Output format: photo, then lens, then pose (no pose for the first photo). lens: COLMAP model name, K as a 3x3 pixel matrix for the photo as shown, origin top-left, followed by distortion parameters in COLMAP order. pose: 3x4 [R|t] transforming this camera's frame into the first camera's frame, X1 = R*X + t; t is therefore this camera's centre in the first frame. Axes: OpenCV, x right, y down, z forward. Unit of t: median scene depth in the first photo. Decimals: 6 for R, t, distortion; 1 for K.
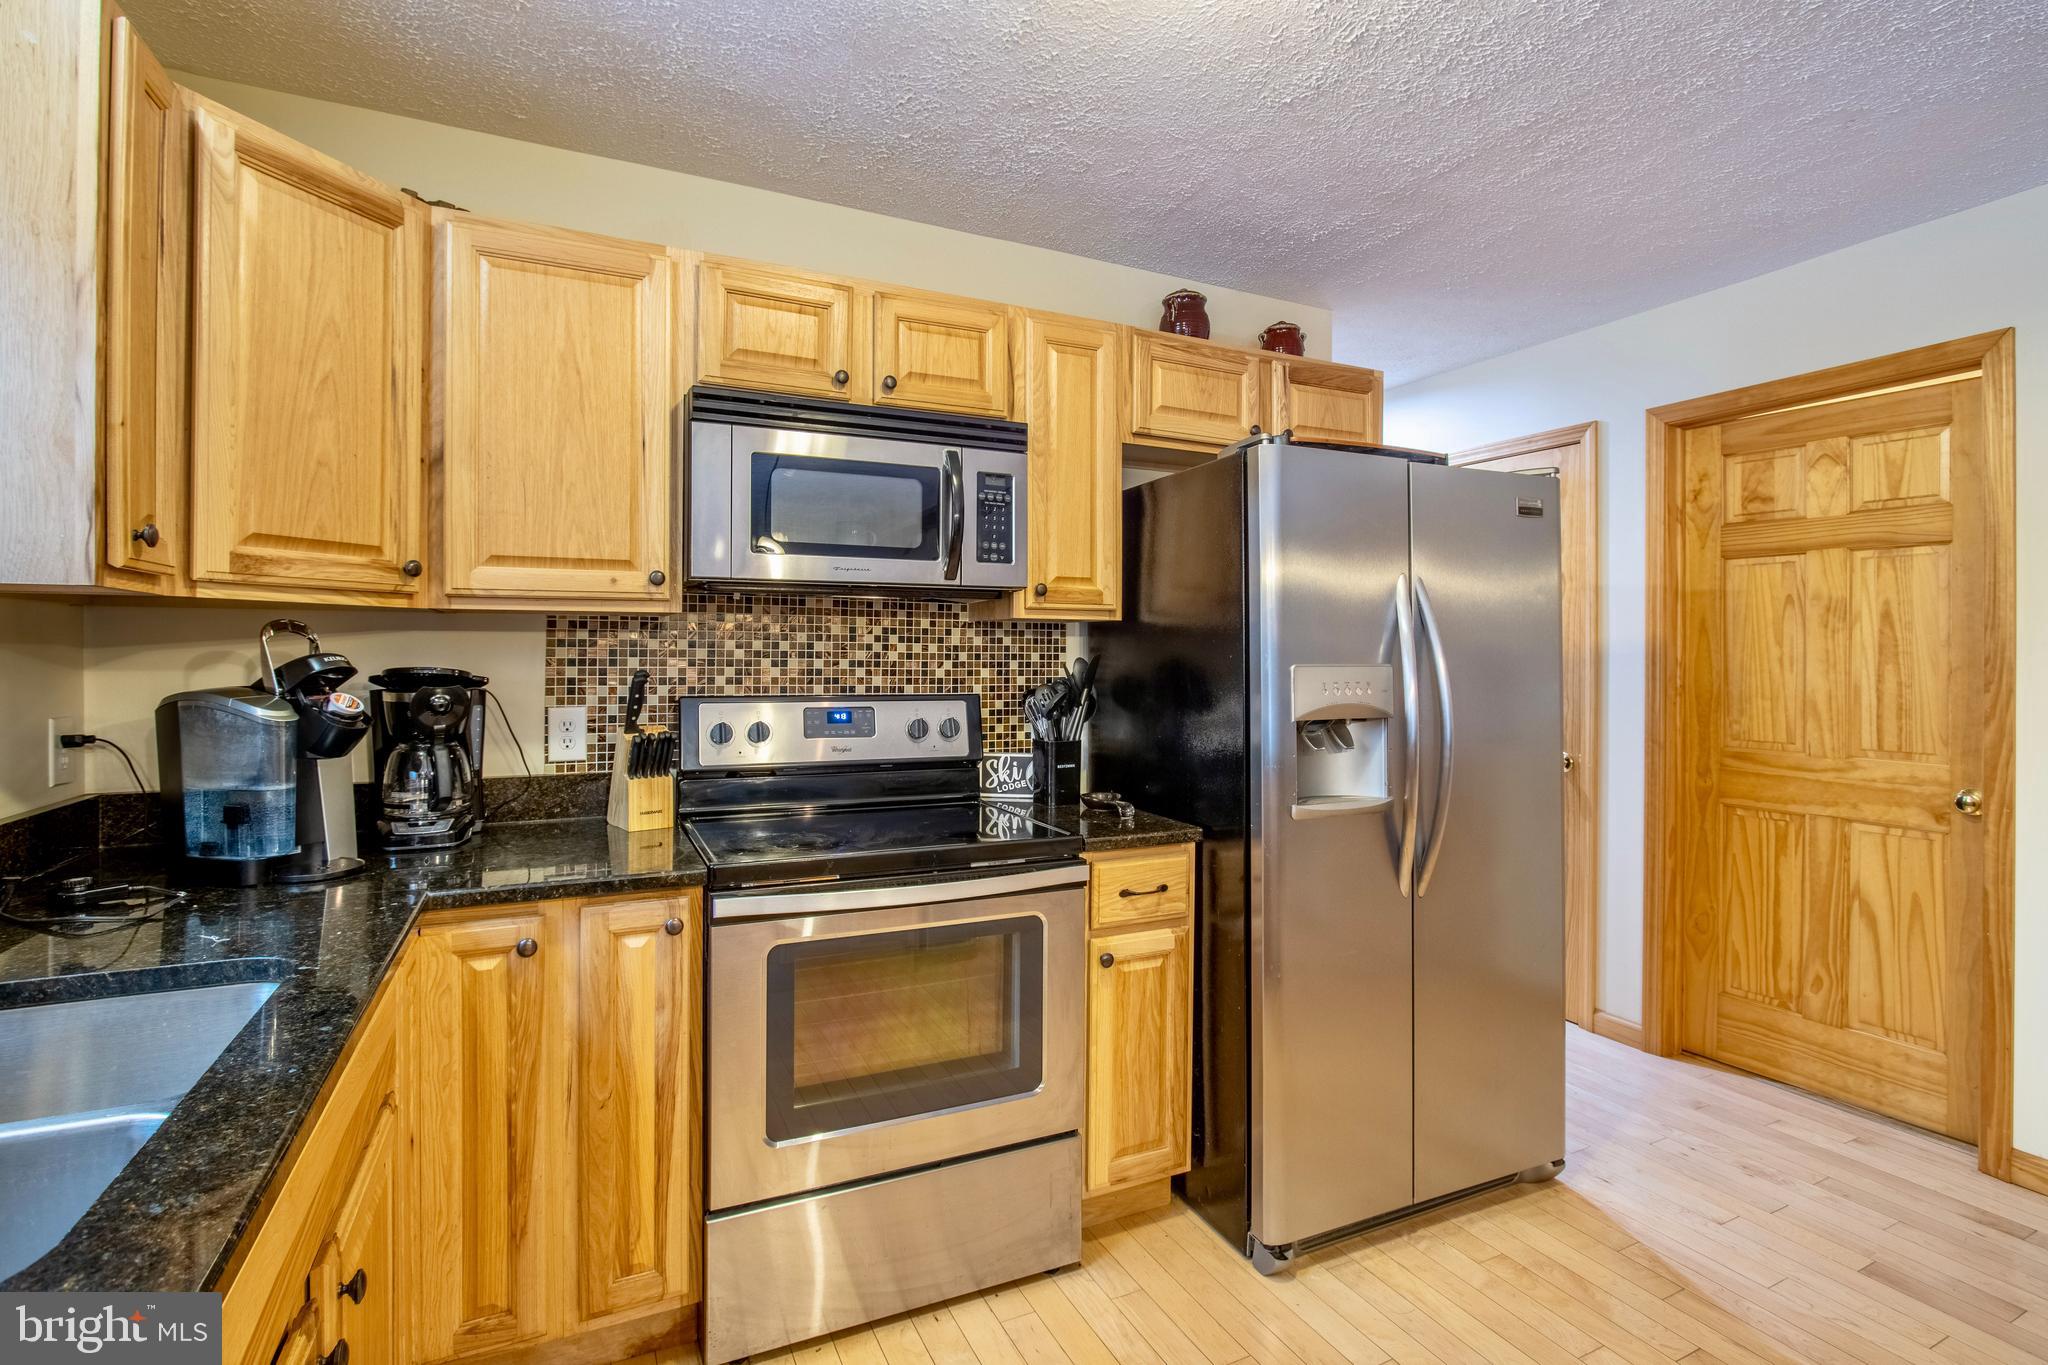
lens RADIAL K [[956.6, 0, 1021.8], [0, 956.6, 649.1], [0, 0, 1]] dist [-0.020610, 0.003704]
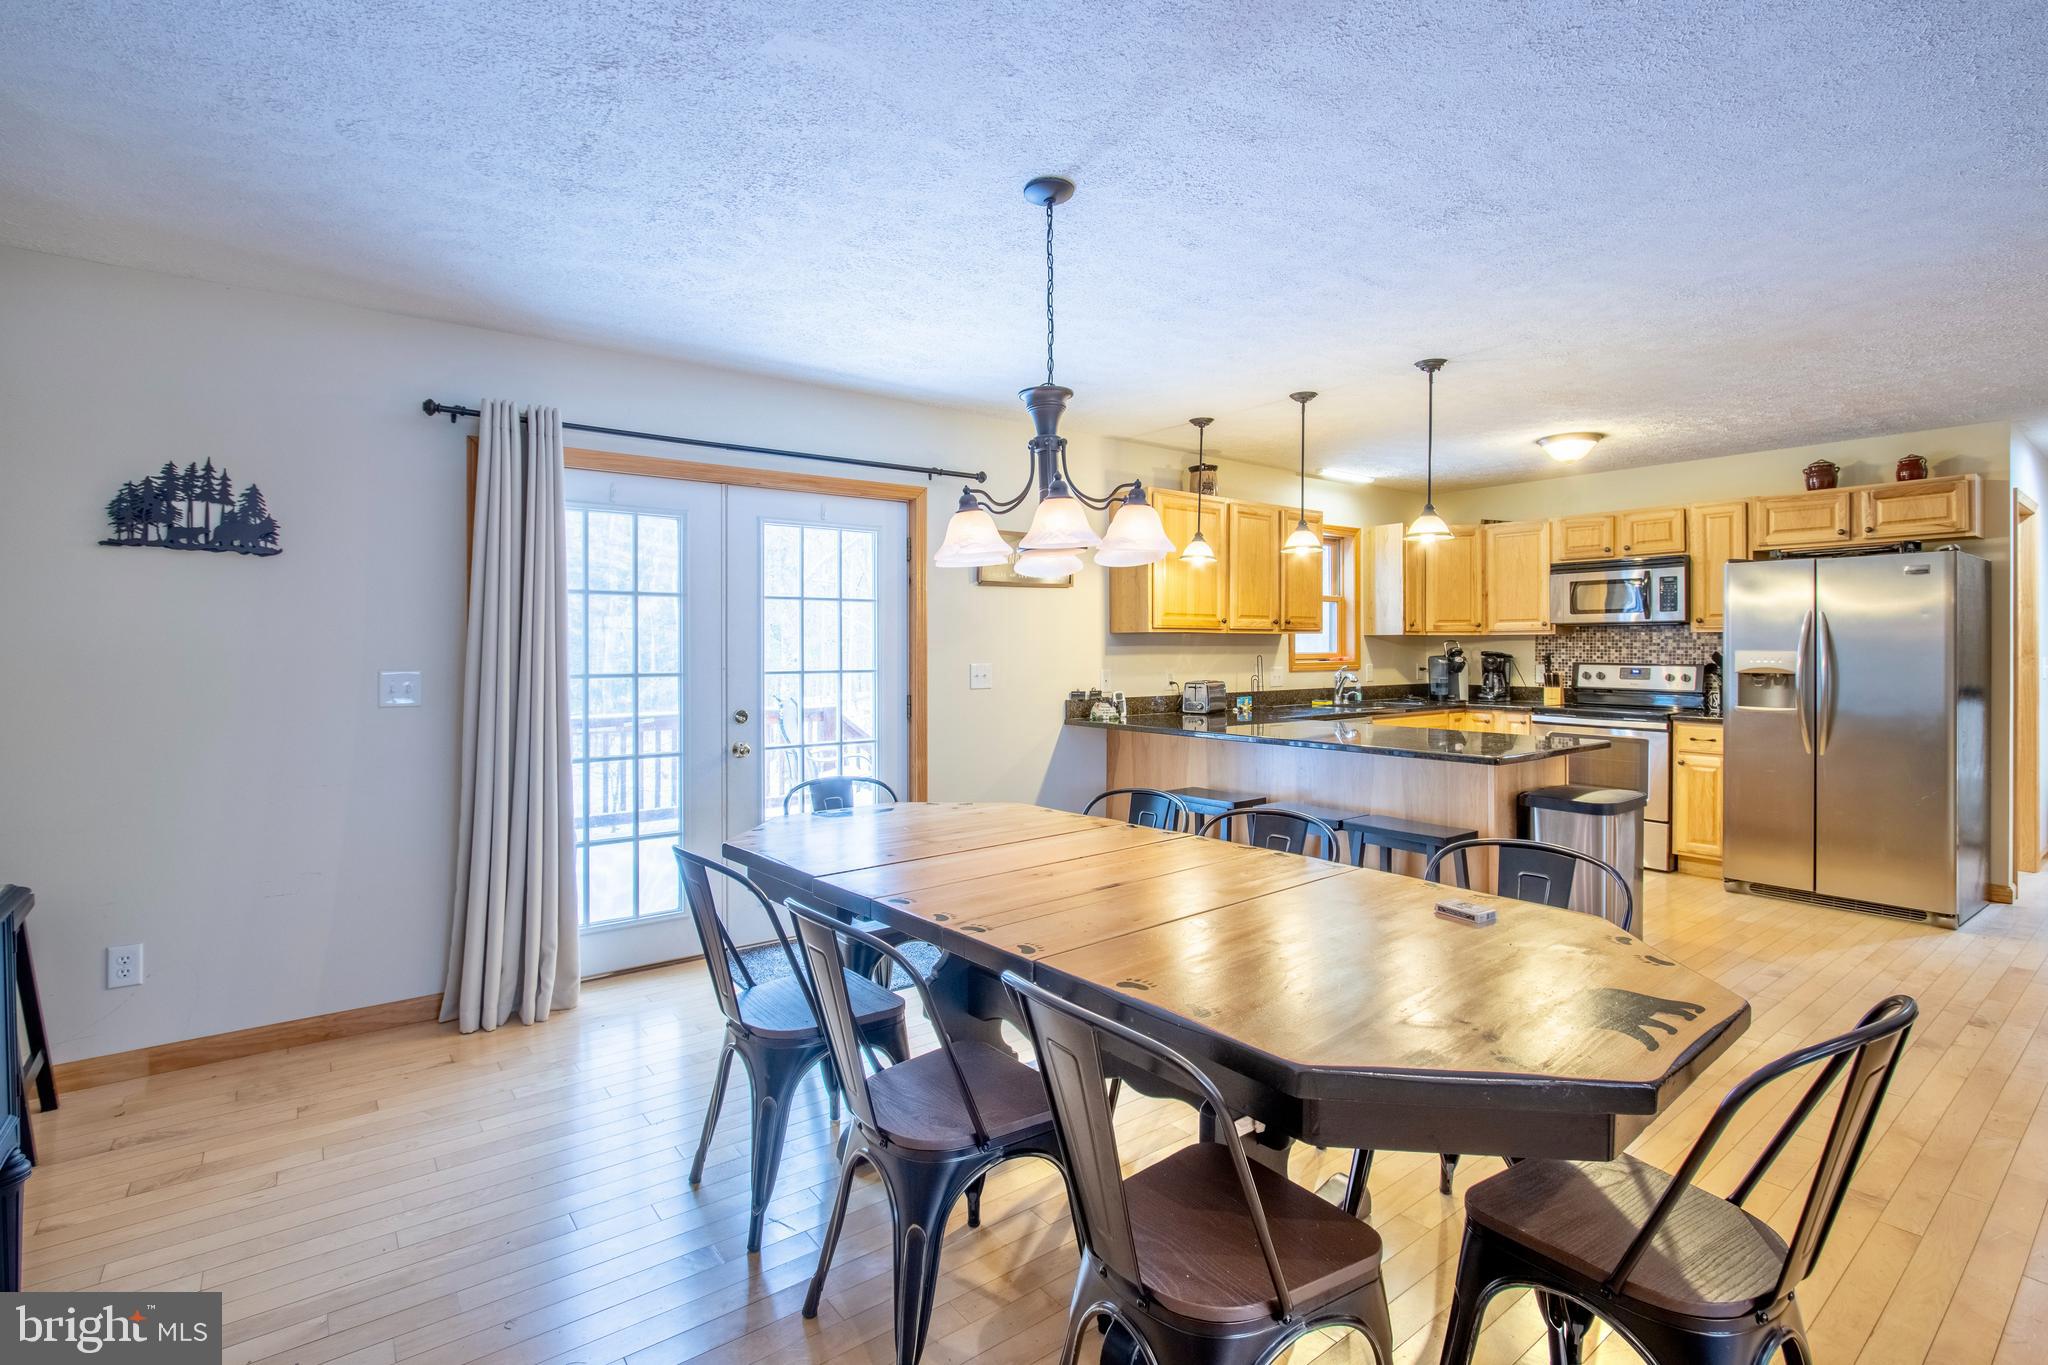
lens RADIAL K [[956.6, 0, 1018.3], [0, 956.6, 649.6], [0, 0, 1]] dist [-0.020610, 0.003704]
pose [[0.209251, -0.002930, -0.977858, 2.143736], [0.003925, 0.999990, -0.002157, 0.011466], [0.977854, -0.003387, 0.209261, -1.267397]]
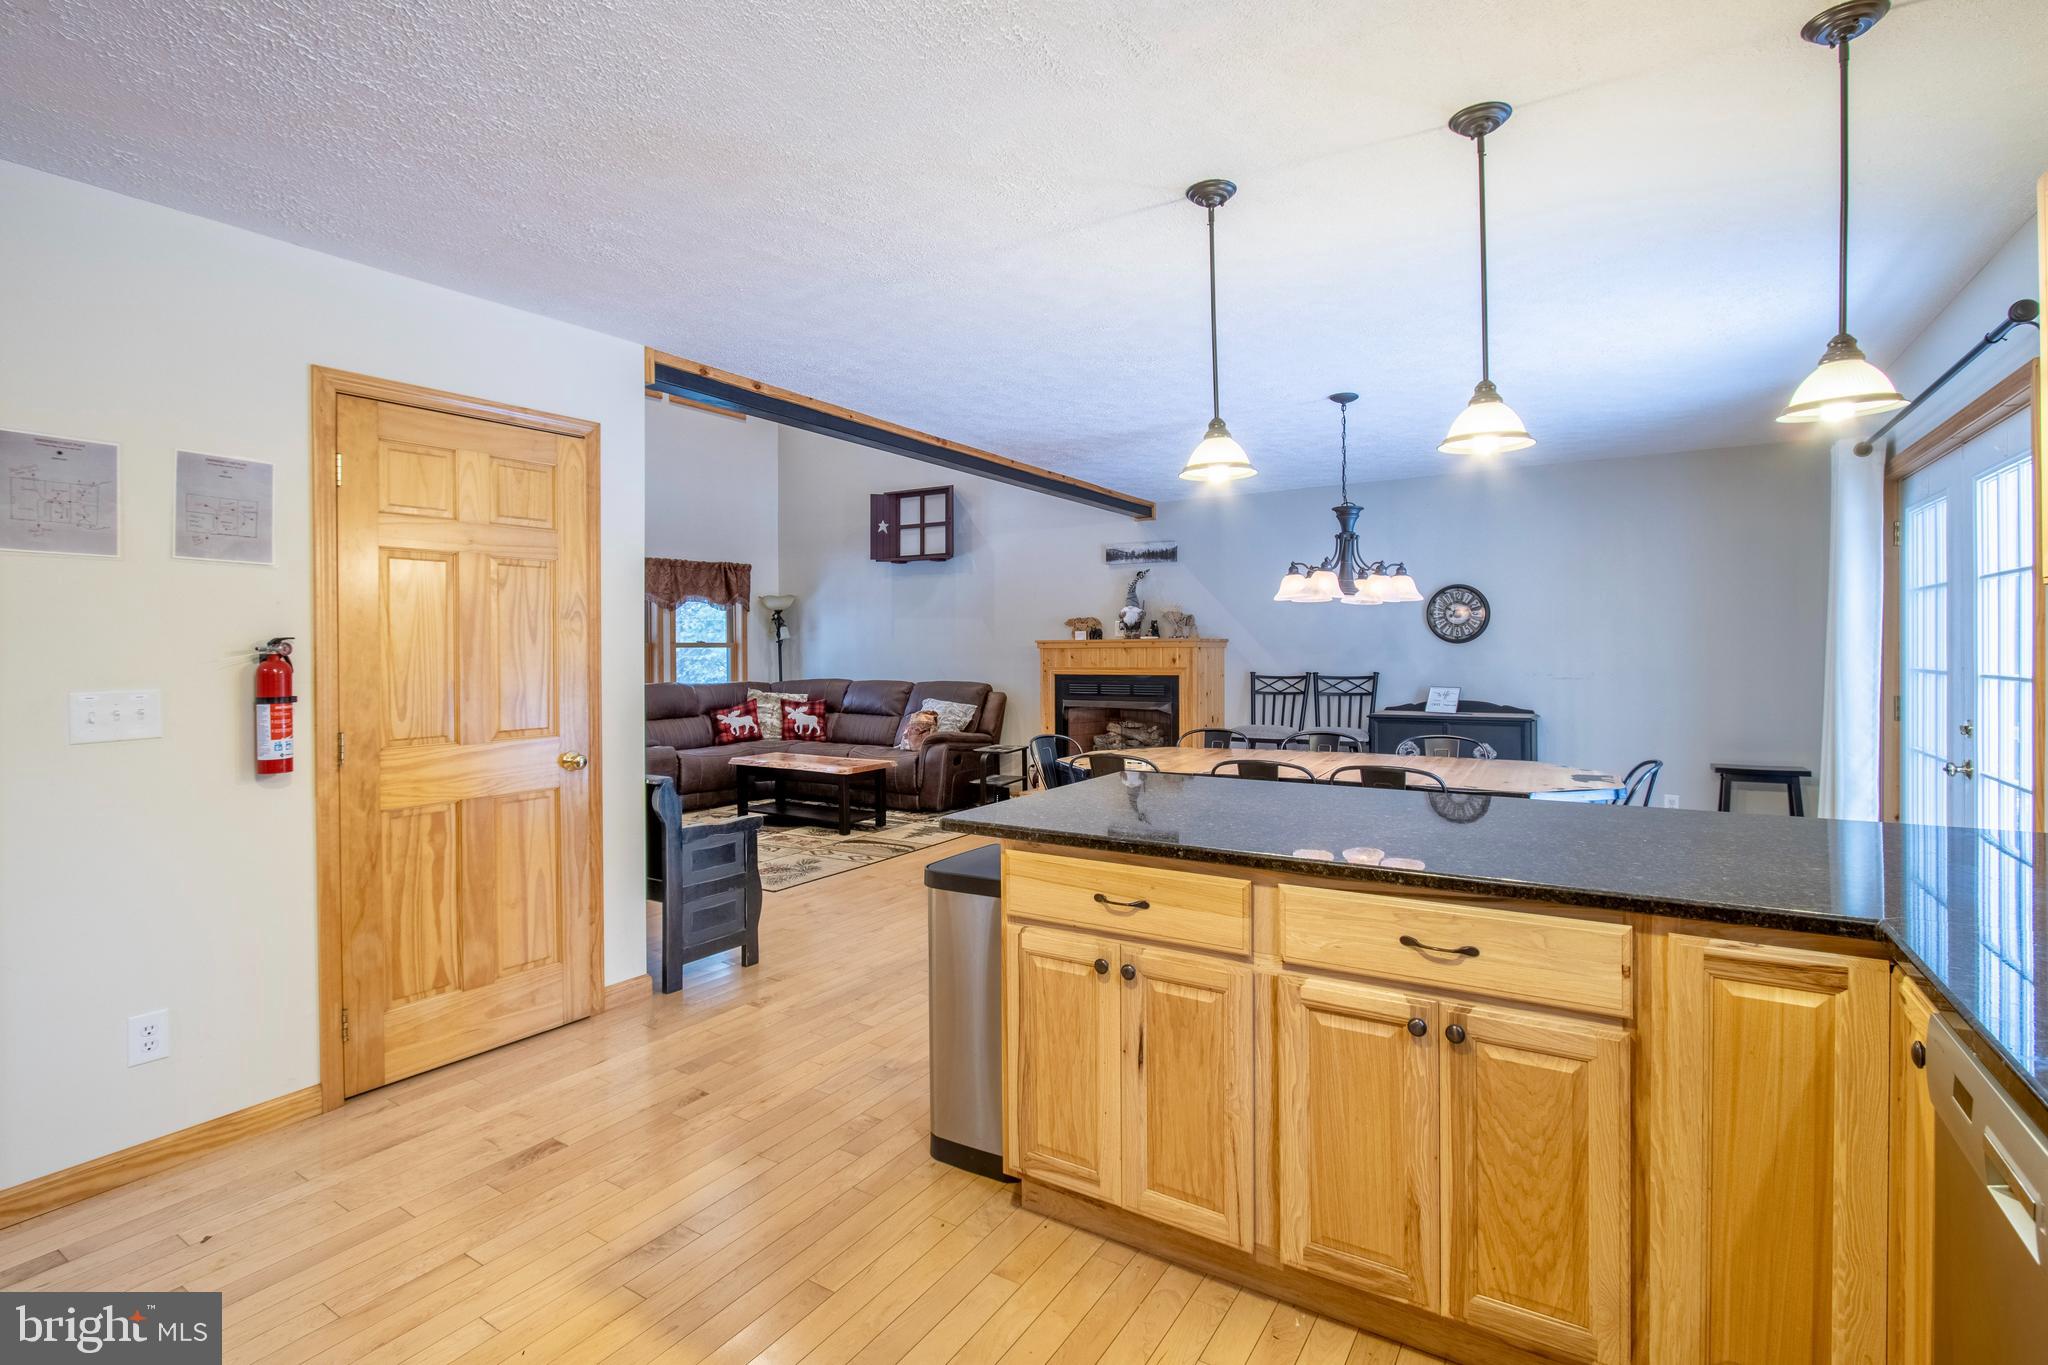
lens RADIAL K [[956.6, 0, 1015.8], [0, 956.6, 646.9], [0, 0, 1]] dist [-0.020610, 0.003704]
pose [[-0.529541, 0.001542, 0.848283, -0.257146], [0.004525, 0.999989, 0.001007, -0.000587], [-0.848272, 0.004371, -0.529542, 0.645365]]
